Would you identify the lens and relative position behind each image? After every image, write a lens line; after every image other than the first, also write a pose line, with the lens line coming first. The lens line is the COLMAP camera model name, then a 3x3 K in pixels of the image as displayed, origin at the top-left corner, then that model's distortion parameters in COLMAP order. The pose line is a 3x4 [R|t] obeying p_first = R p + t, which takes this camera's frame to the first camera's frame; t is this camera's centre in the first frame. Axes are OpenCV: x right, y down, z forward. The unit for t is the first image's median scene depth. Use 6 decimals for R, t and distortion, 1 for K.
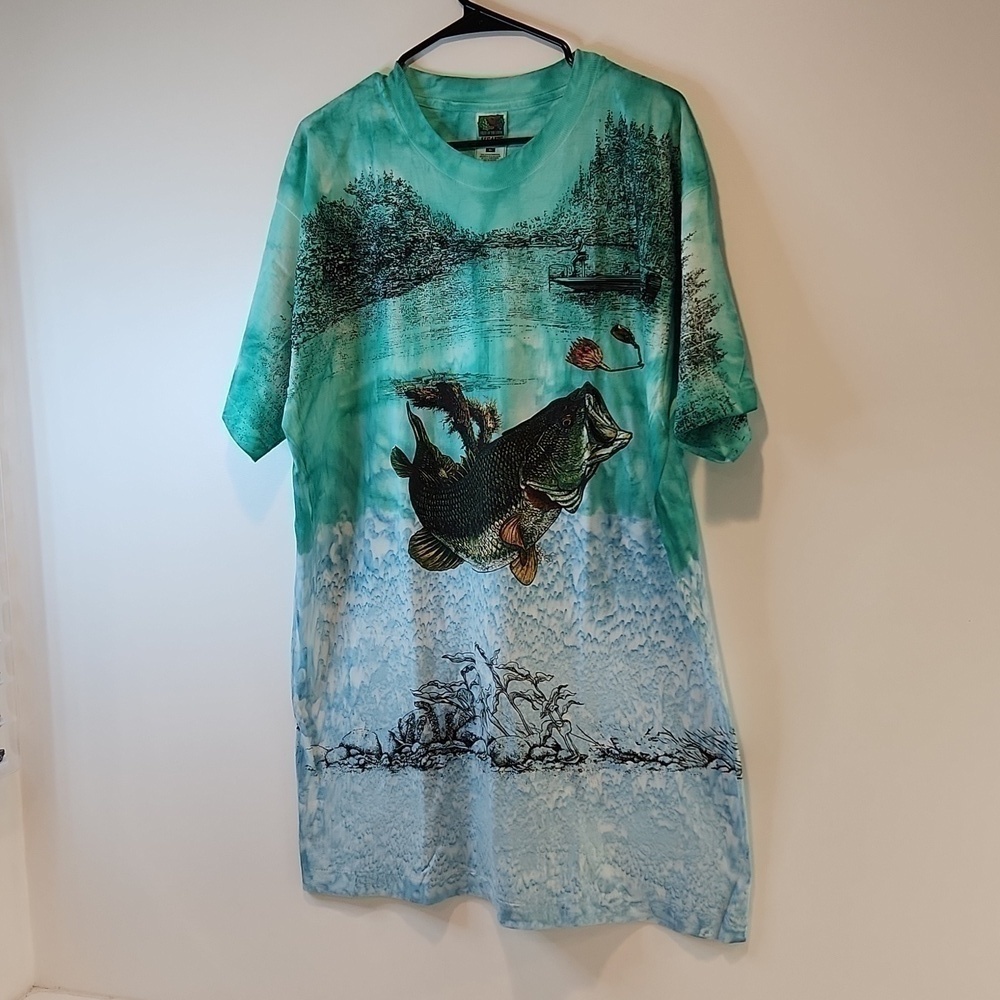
lens RADIAL K [[1456.5, 0, 508.5], [0, 1456.5, 511.8], [0, 0, 1]] dist [0.067890, 0.000000]
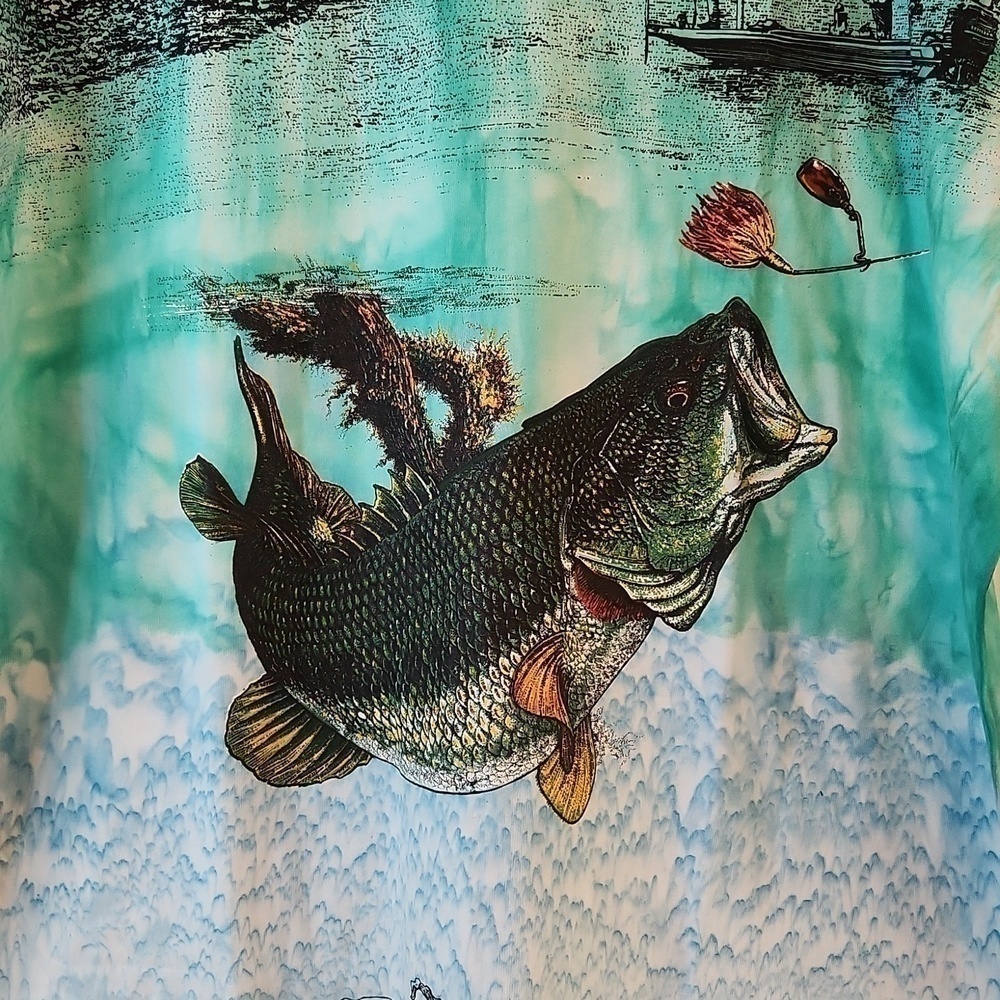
lens RADIAL K [[1456.5, 0, 516.2], [0, 1456.5, 496.3], [0, 0, 1]] dist [0.067890, 0.000000]
pose [[0.929751, 0.012836, 0.367965, -0.143974], [0.011090, 0.997962, -0.062834, -0.011115], [-0.368022, 0.062501, 0.927714, 0.646448]]
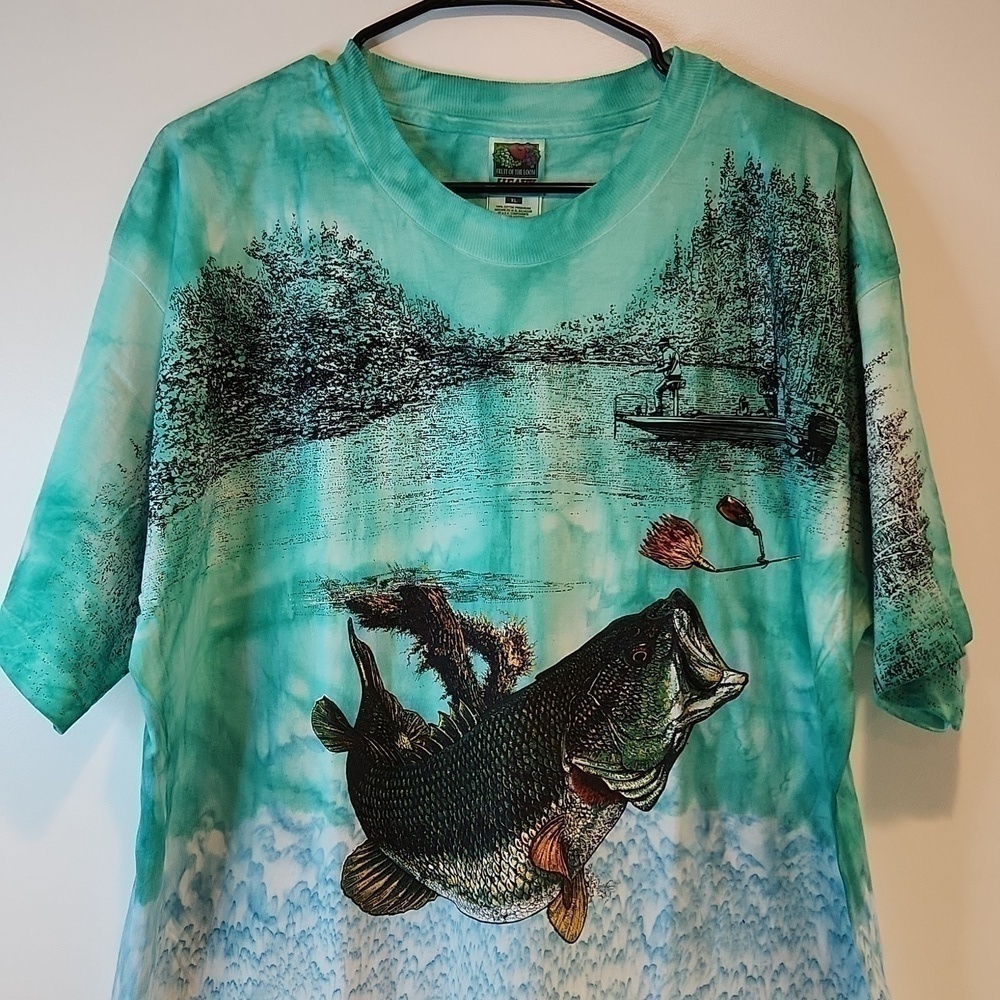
lens RADIAL K [[1456.5, 0, 509.3], [0, 1456.5, 495.0], [0, 0, 1]] dist [0.067890, 0.000000]
pose [[0.945284, 0.021105, 0.325566, -0.202907], [0.014551, 0.994185, -0.106697, -0.063701], [-0.325925, 0.105596, 0.939480, 0.449044]]
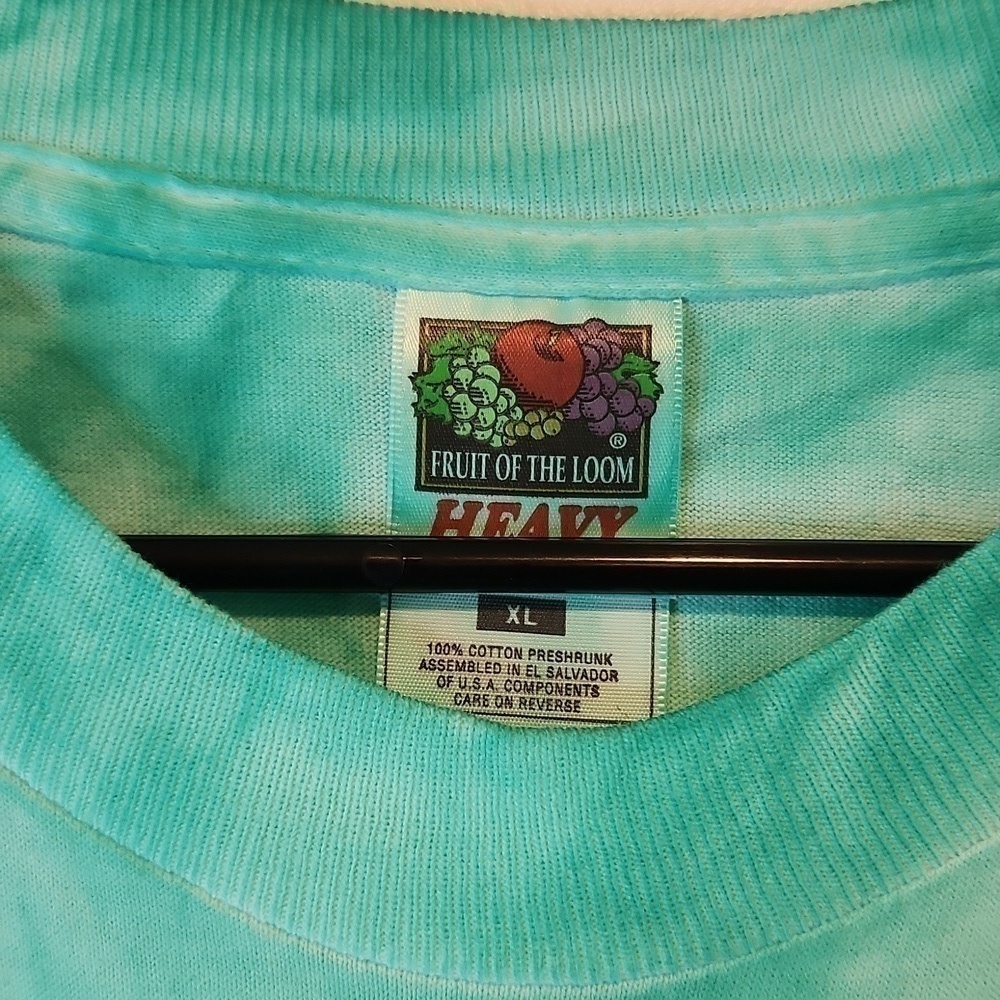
lens RADIAL K [[1456.5, 0, 502.1], [0, 1456.5, 504.9], [0, 0, 1]] dist [0.067890, 0.000000]
pose [[0.943868, 0.042918, 0.327524, -0.050589], [0.012021, 0.986404, -0.163899, -0.234565], [-0.330105, 0.158636, 0.930519, 0.883489]]
